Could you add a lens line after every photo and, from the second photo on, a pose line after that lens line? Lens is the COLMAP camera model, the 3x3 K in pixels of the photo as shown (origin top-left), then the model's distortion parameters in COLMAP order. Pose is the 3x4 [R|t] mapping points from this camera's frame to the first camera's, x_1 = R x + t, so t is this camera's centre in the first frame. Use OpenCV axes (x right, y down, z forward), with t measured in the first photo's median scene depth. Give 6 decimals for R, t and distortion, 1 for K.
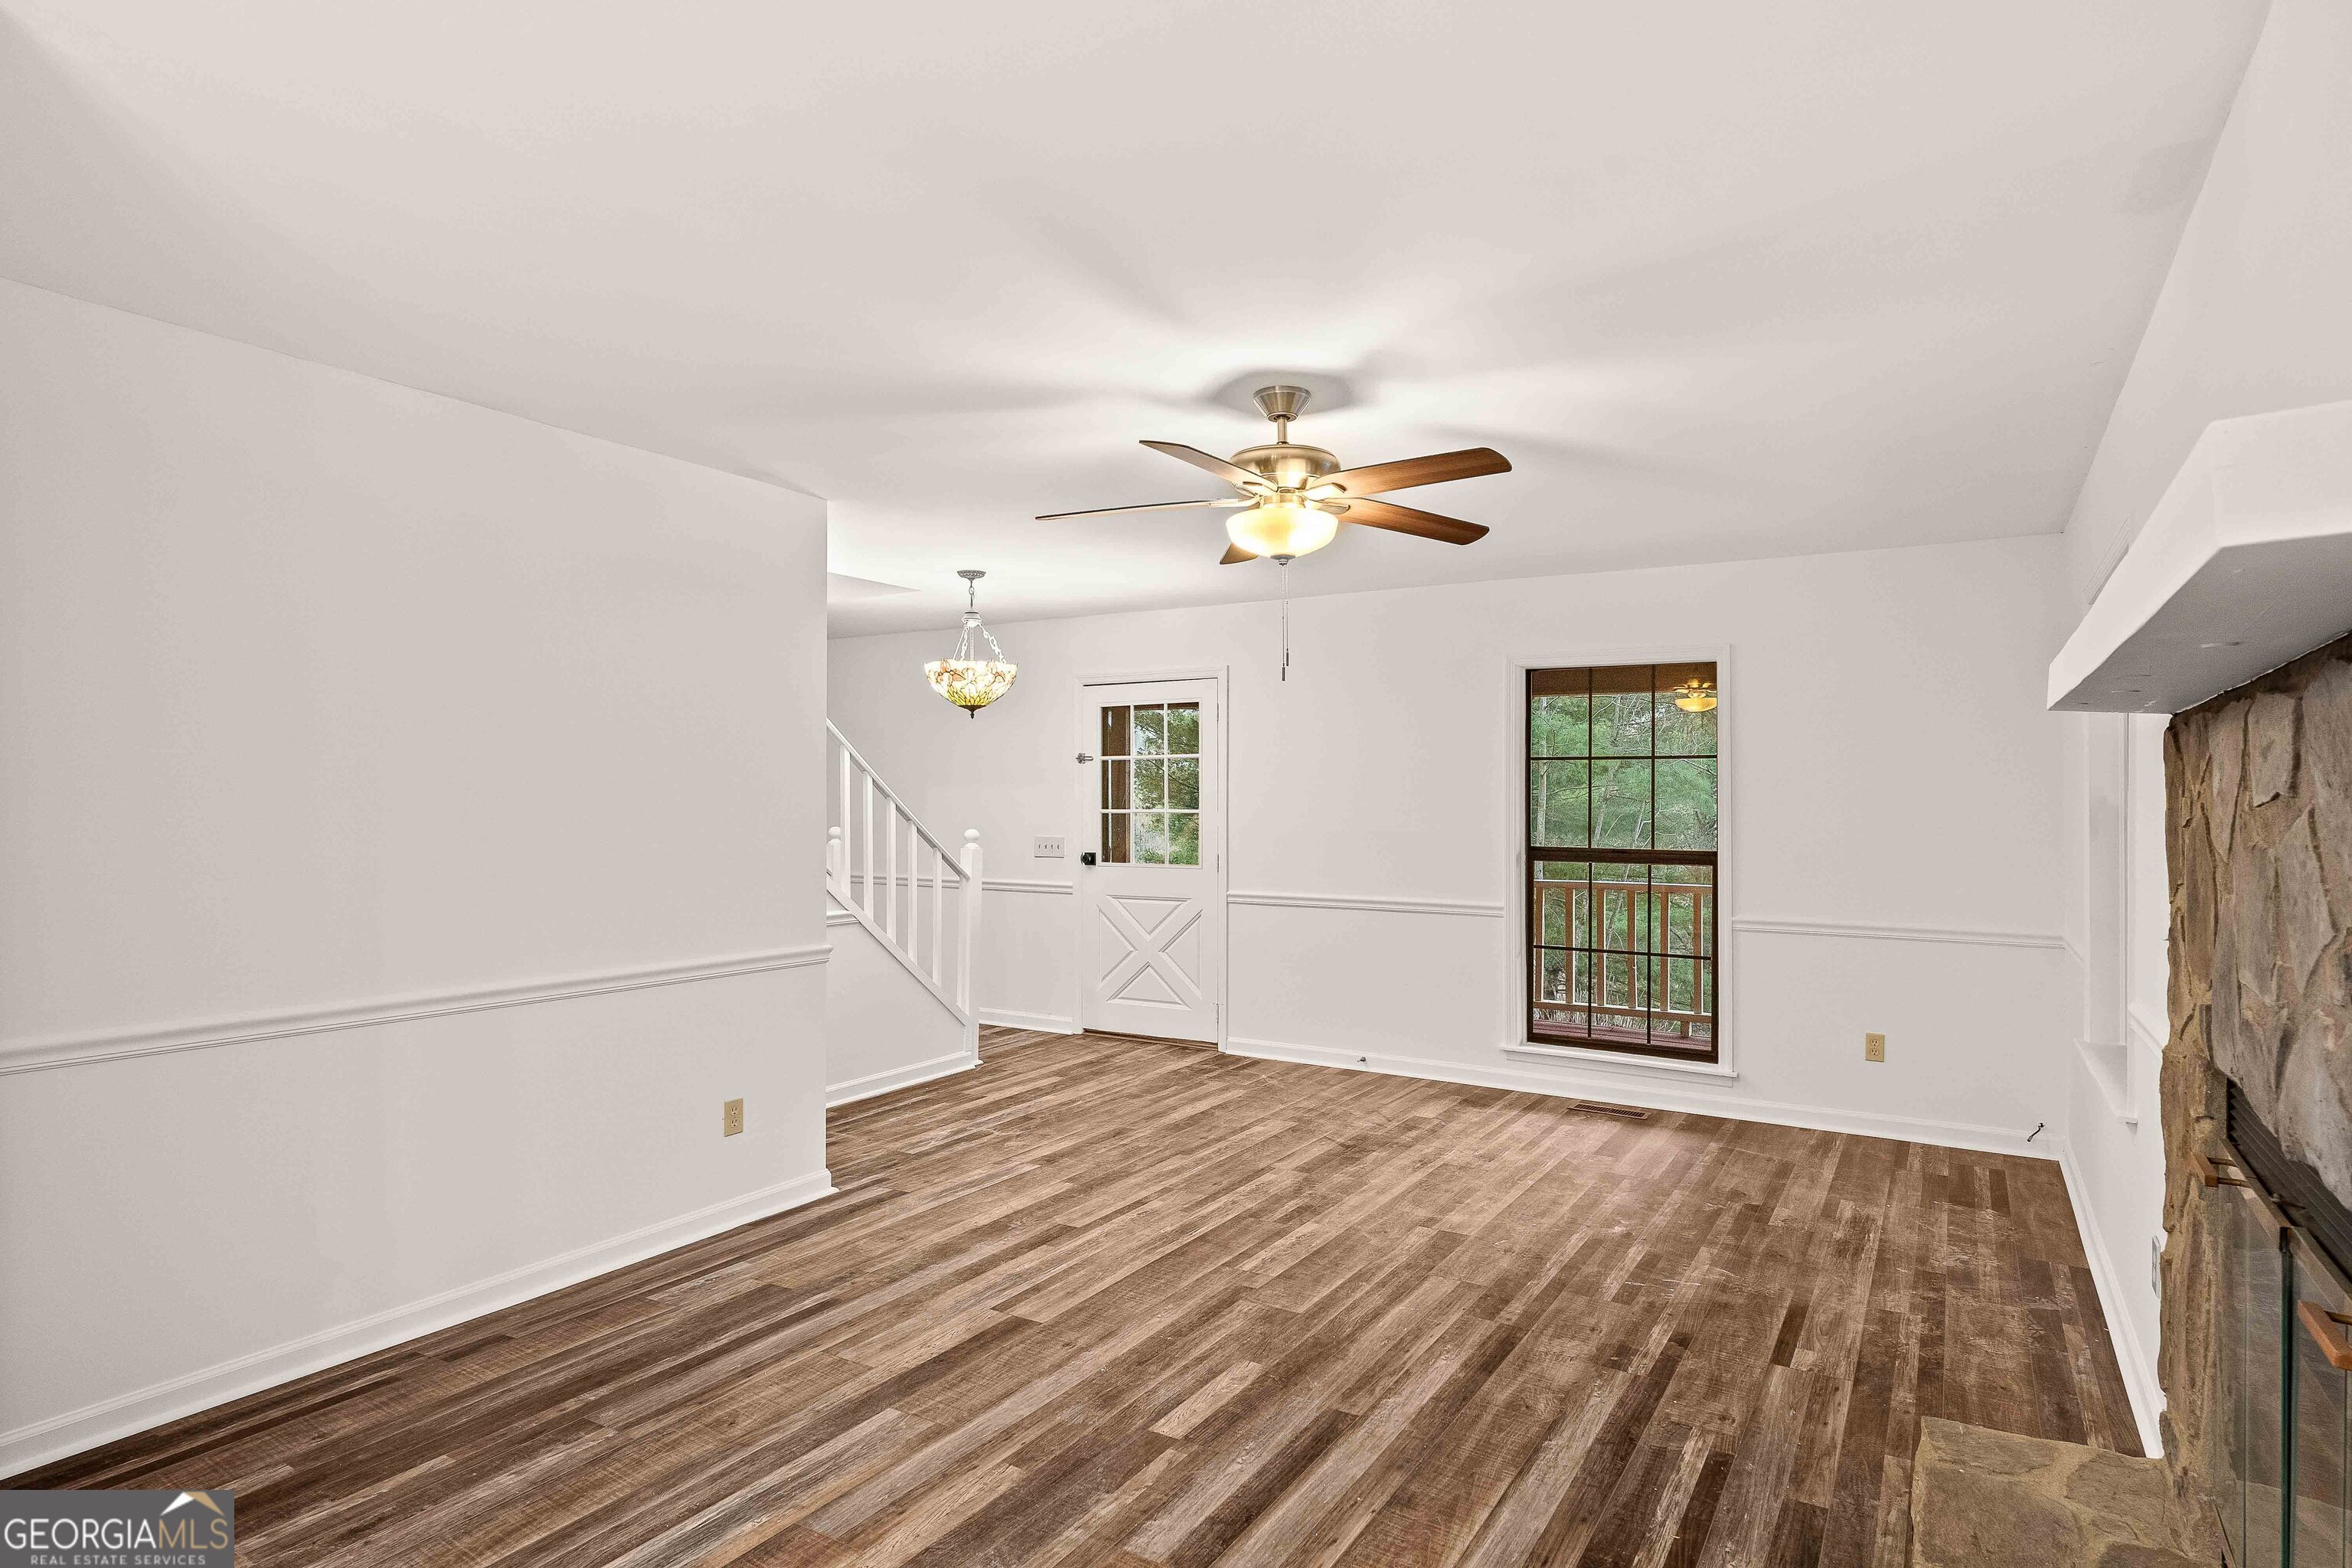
lens RADIAL K [[1251.4, 0, 1241.9], [0, 1251.4, 777.2], [0, 0, 1]] dist [-0.001516, -0.000008]
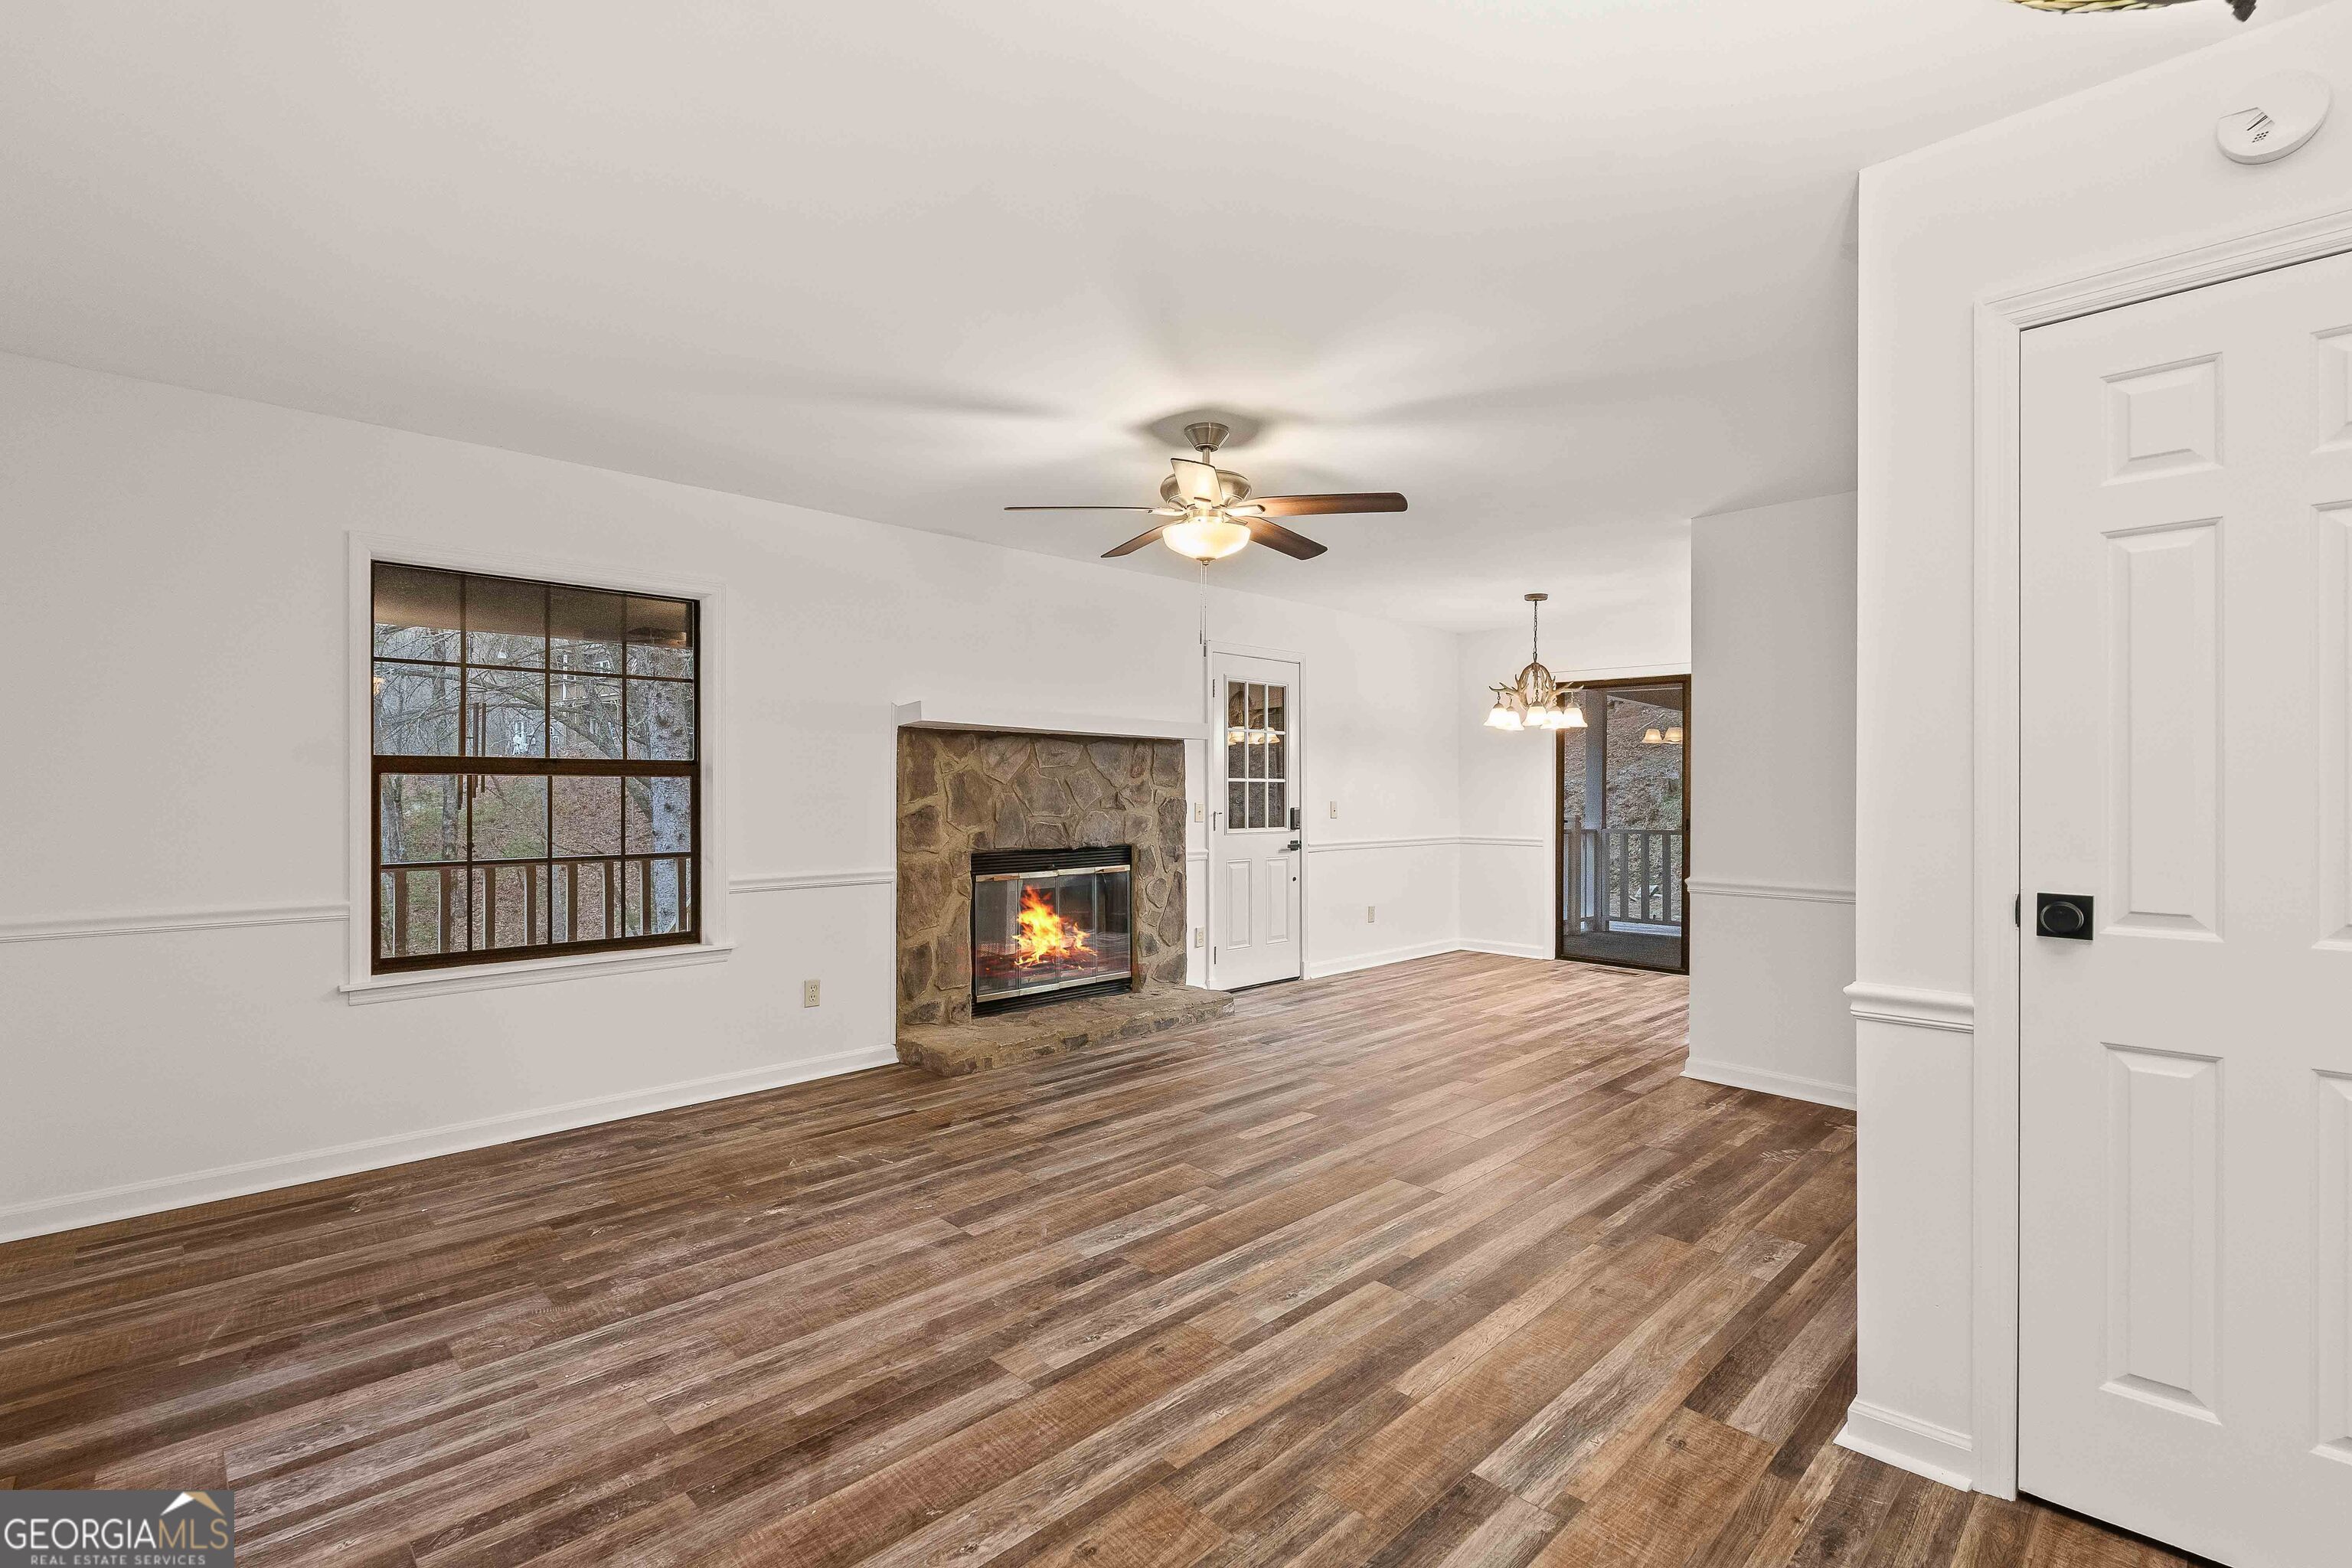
lens RADIAL K [[1046.8, 0, 1176.0], [0, 1046.8, 784.0], [0, 0, 1]] dist [-0.002362, -0.000013]
pose [[-0.963267, -0.003372, 0.268524, -0.190335], [-0.012449, 0.999407, -0.032106, 0.073091], [-0.268257, -0.034269, -0.962738, 1.721045]]
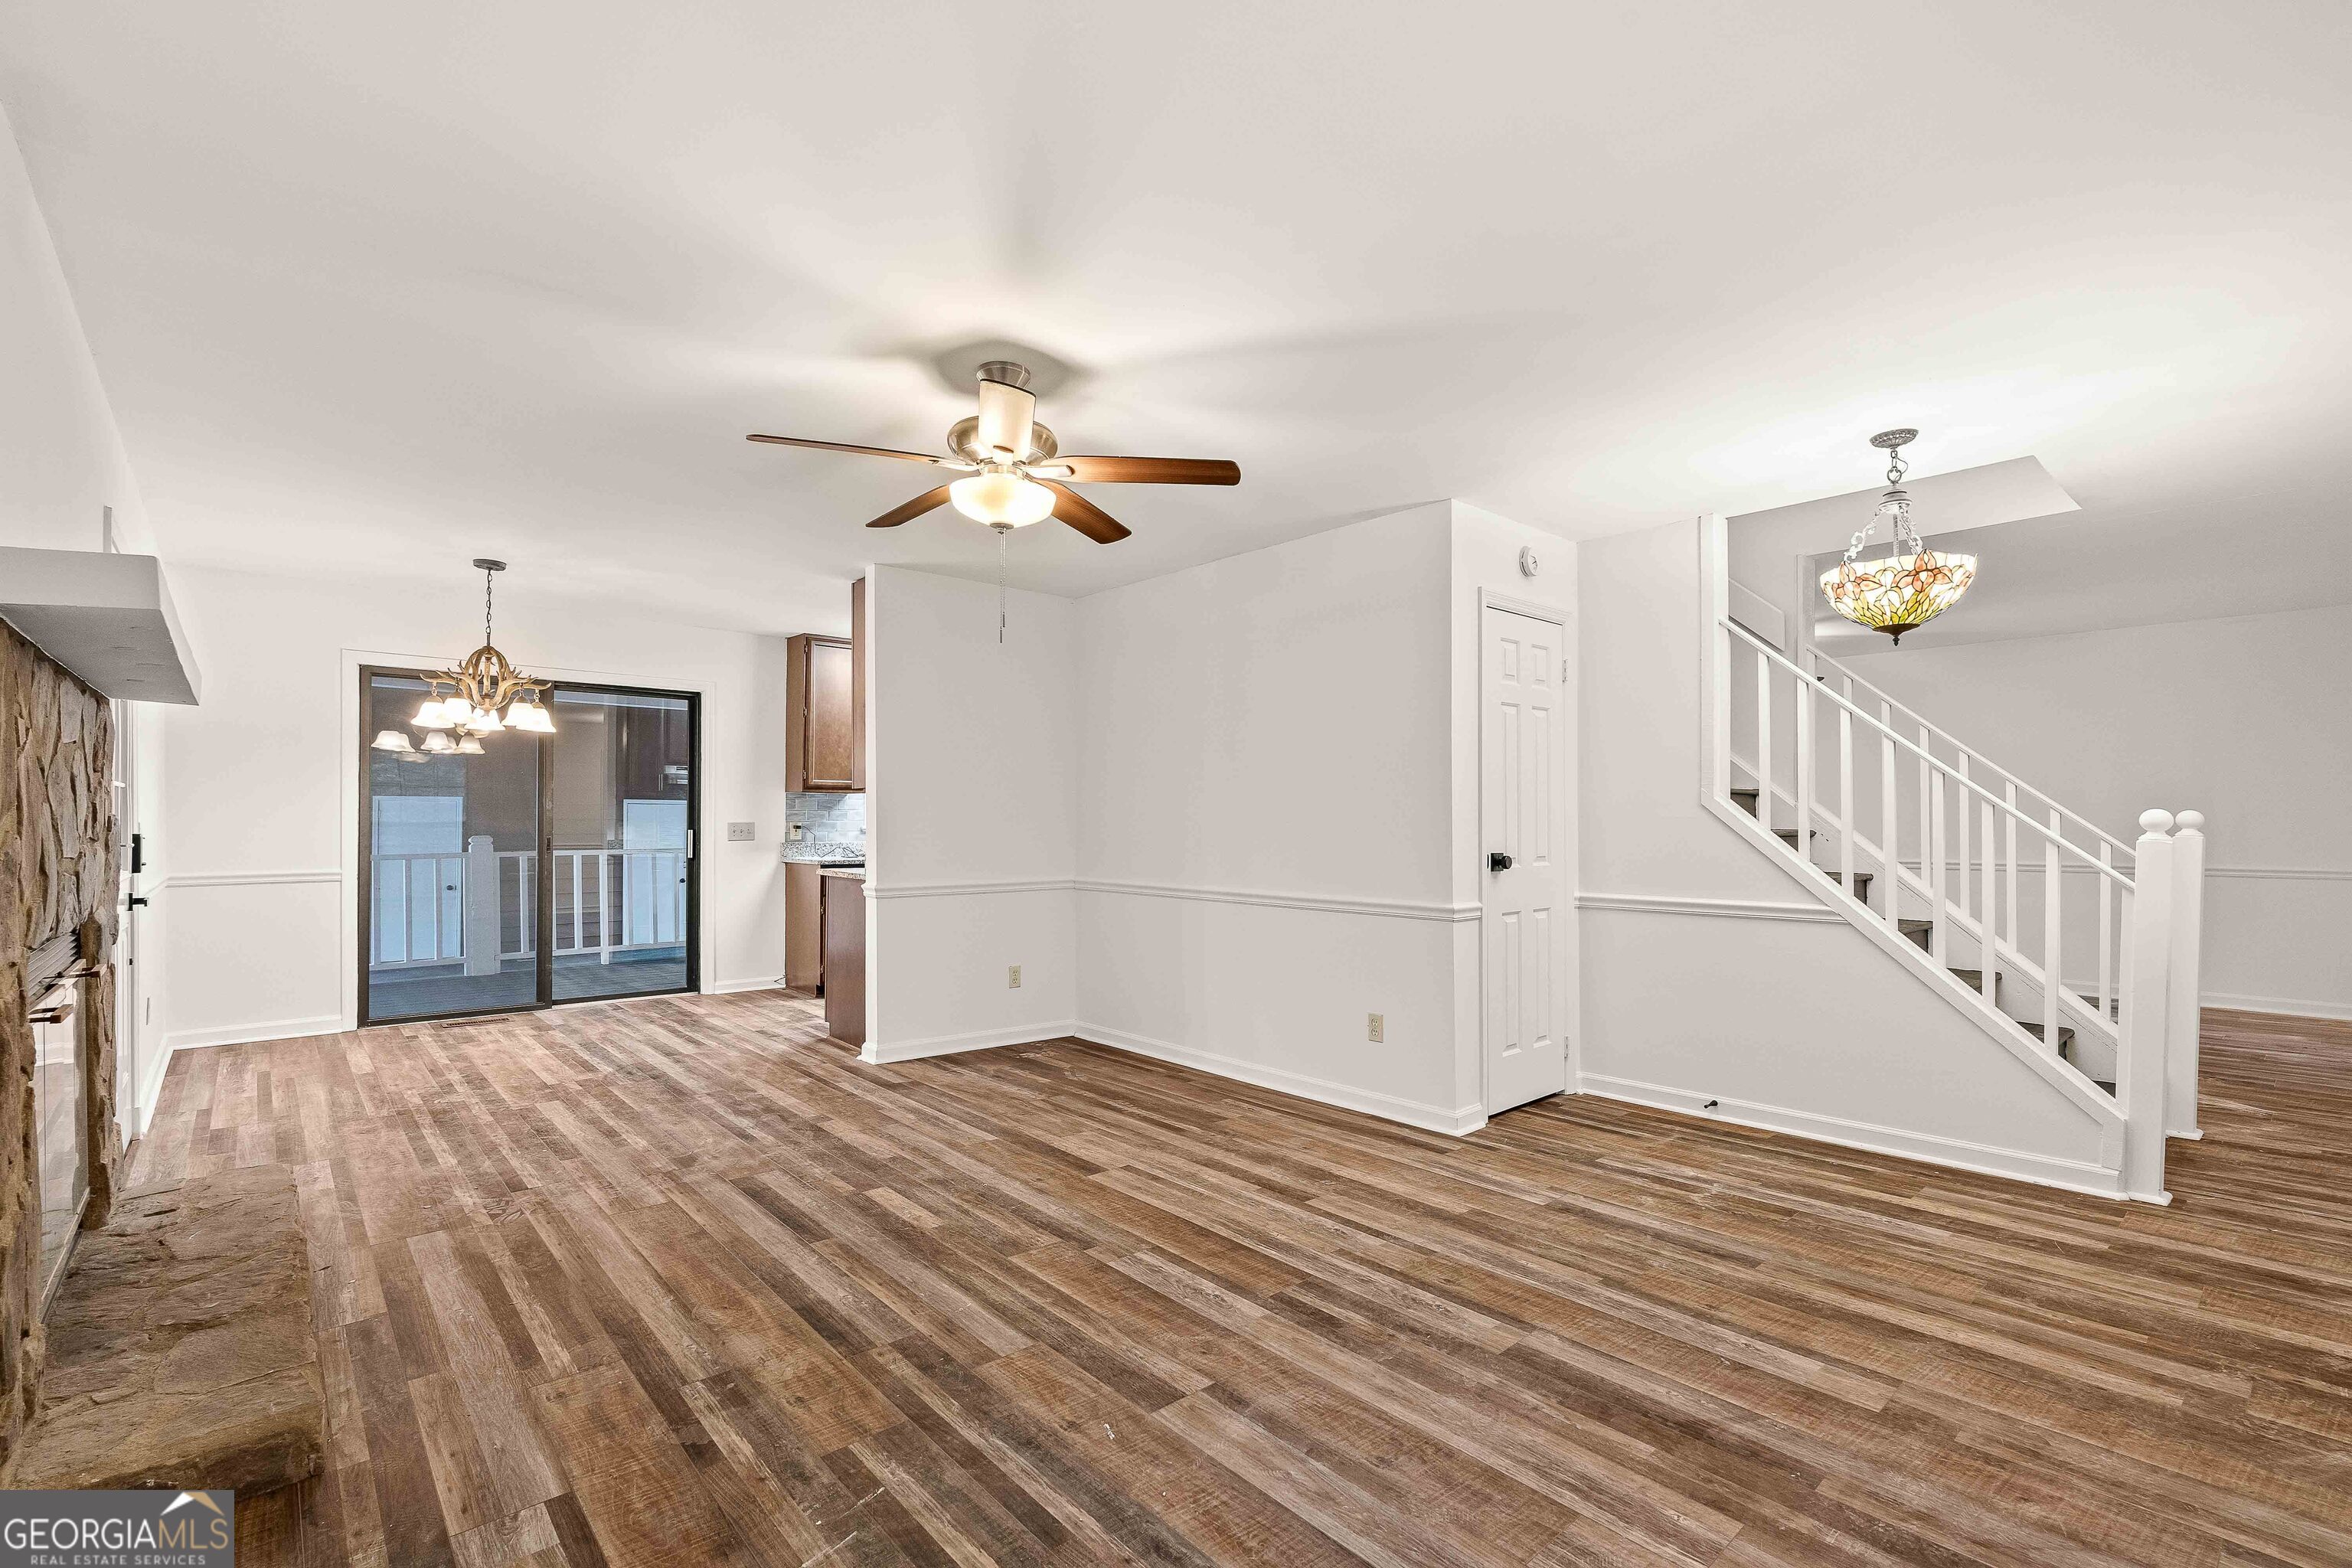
lens RADIAL K [[1050.5, 0, 1162.4], [0, 1050.5, 809.6], [0, 0, 1]] dist [-0.003099, -0.000562]
pose [[-0.329143, -0.010205, -0.944225, 0.697528], [0.020322, 0.999633, -0.017888, 0.069114], [0.944061, -0.025076, -0.328815, 1.203415]]
